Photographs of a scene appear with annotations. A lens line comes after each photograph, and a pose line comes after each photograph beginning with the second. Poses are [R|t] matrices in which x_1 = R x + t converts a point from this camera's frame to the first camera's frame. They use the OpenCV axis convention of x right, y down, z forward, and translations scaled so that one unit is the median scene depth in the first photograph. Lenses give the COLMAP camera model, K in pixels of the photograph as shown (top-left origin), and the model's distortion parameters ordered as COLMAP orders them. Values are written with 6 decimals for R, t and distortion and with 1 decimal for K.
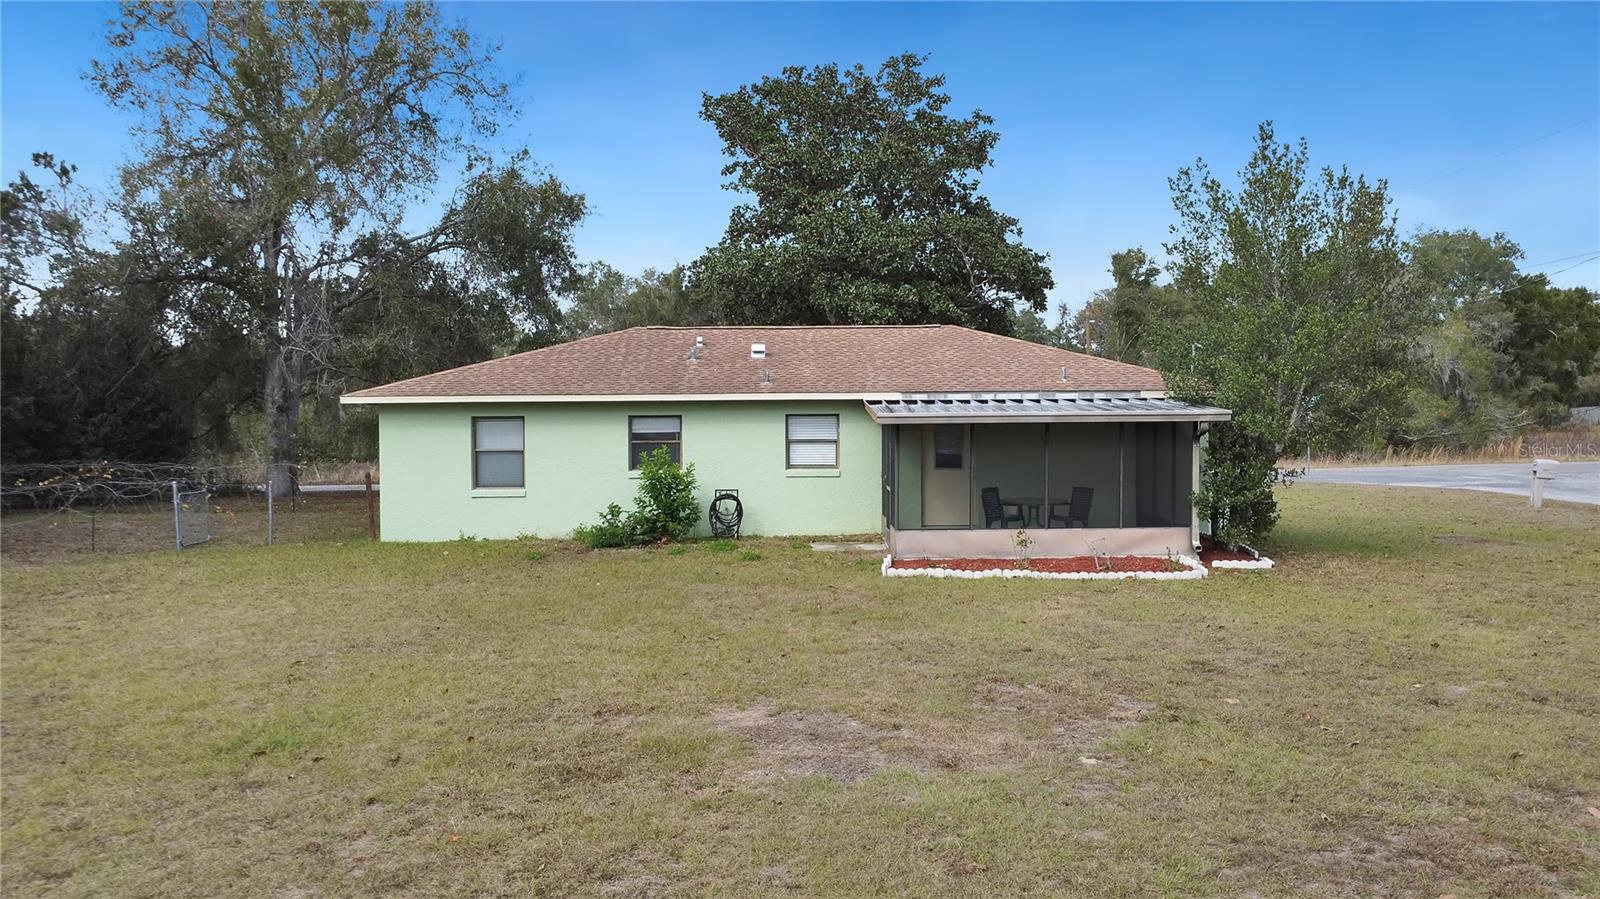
lens RADIAL K [[1167.0, 0, 801.9], [0, 1167.0, 450.6], [0, 0, 1]] dist [-0.031093, -0.010326]
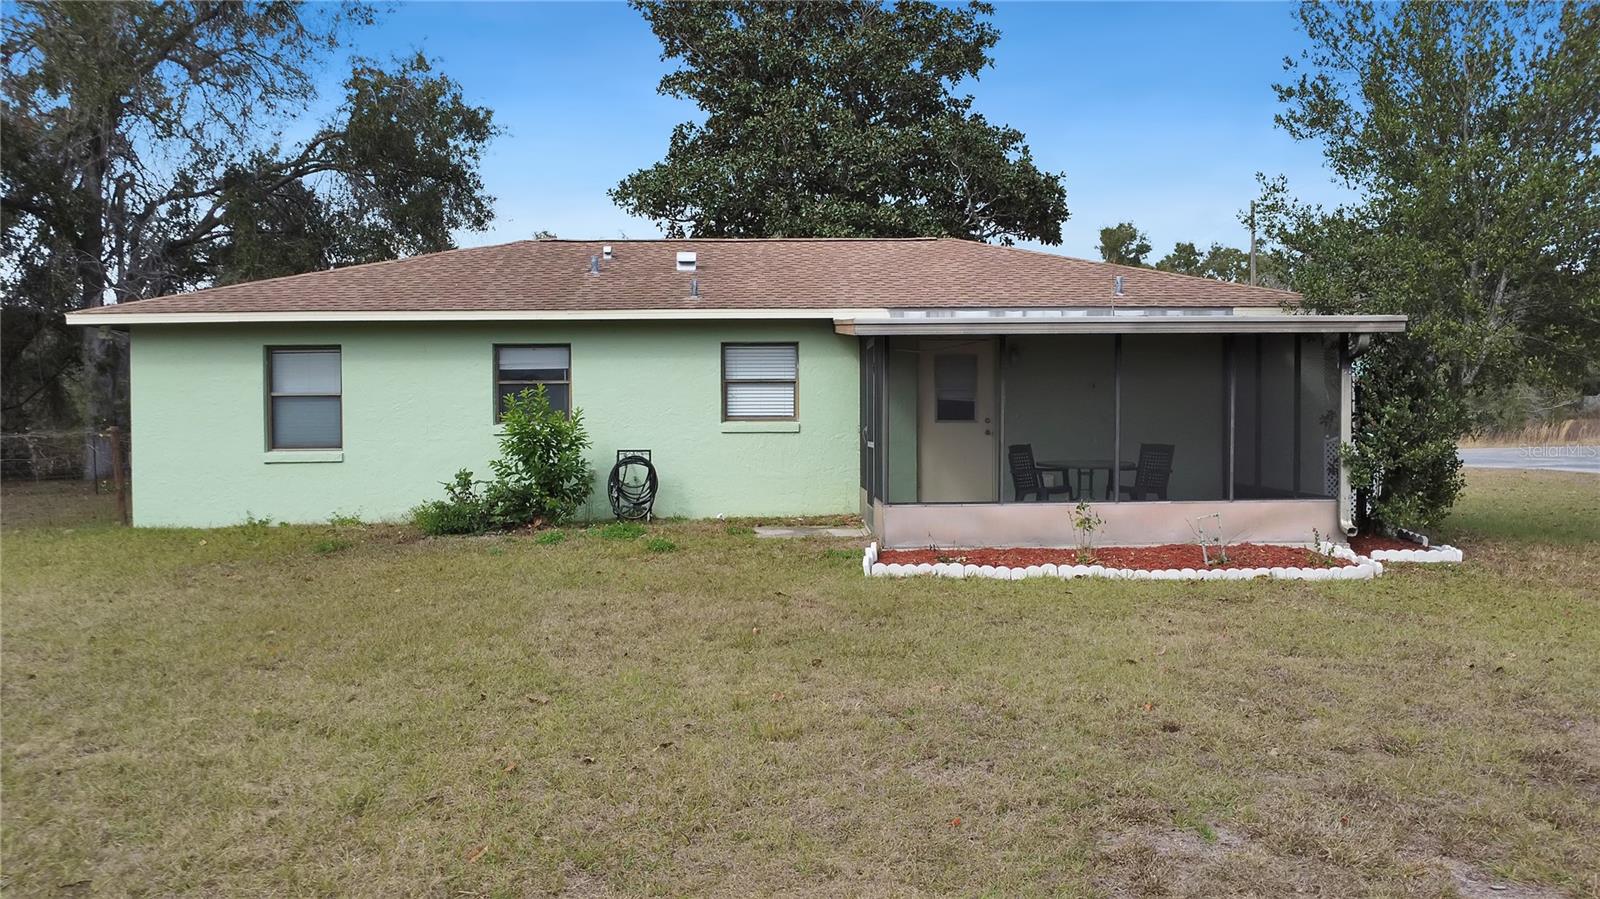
lens RADIAL K [[1167.0, 0, 796.6], [0, 1167.0, 453.0], [0, 0, 1]] dist [-0.031093, -0.010326]
pose [[0.999782, -0.000887, 0.020873, 0.016488], [0.000832, 0.999996, 0.002647, 0.032799], [-0.020875, -0.002629, 0.999779, 0.308597]]
